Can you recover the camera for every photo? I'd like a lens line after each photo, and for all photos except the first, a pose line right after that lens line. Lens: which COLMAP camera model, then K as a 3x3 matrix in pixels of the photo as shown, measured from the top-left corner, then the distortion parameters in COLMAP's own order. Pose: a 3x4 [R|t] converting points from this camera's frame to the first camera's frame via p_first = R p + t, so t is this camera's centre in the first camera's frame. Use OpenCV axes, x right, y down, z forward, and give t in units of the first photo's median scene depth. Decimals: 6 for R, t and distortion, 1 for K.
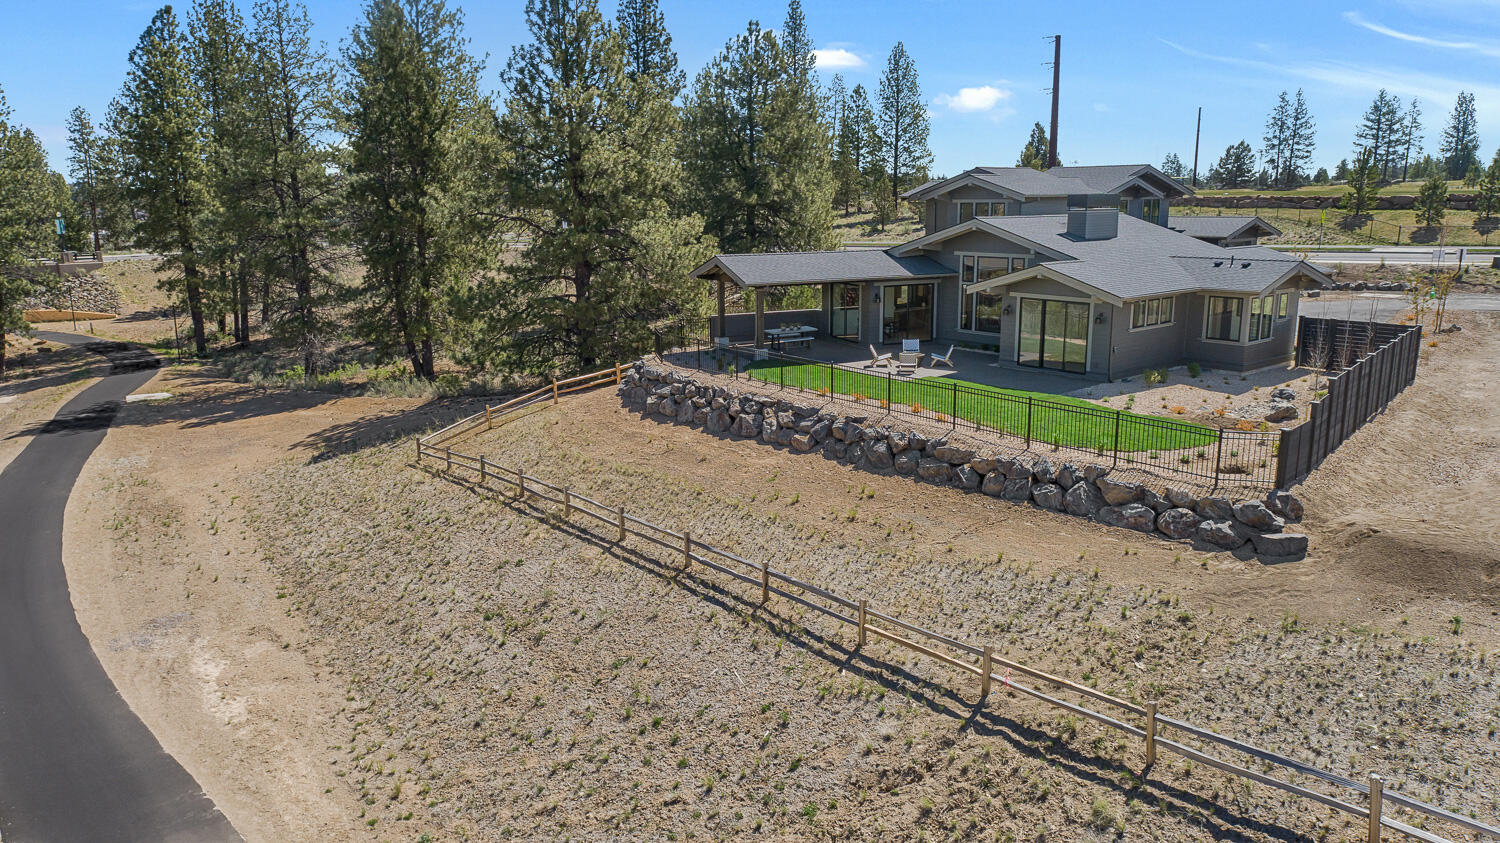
lens RADIAL K [[1067.1, 0, 750.0], [0, 1067.1, 421.5], [0, 0, 1]] dist [-0.002842, 0.006179]
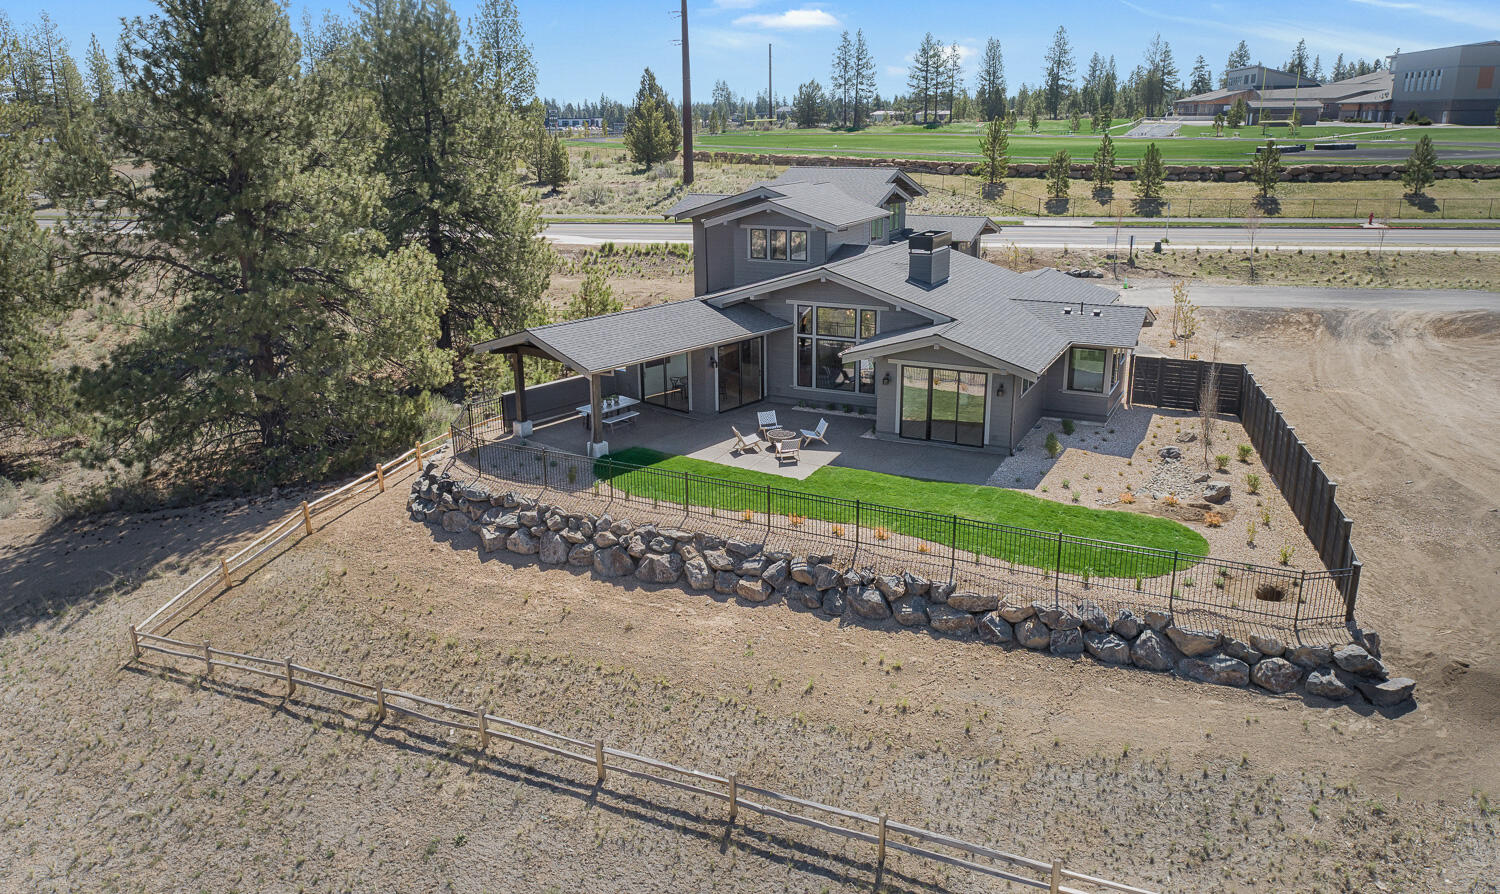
lens RADIAL K [[1103.8, 0, 750.0], [0, 1103.8, 447.0], [0, 0, 1]] dist [-0.004453, 0.011601]
pose [[0.899048, -0.128262, 0.418643, -0.285133], [0.085818, 0.989206, 0.118772, -0.184149], [-0.429359, -0.070855, 0.900350, 0.226155]]
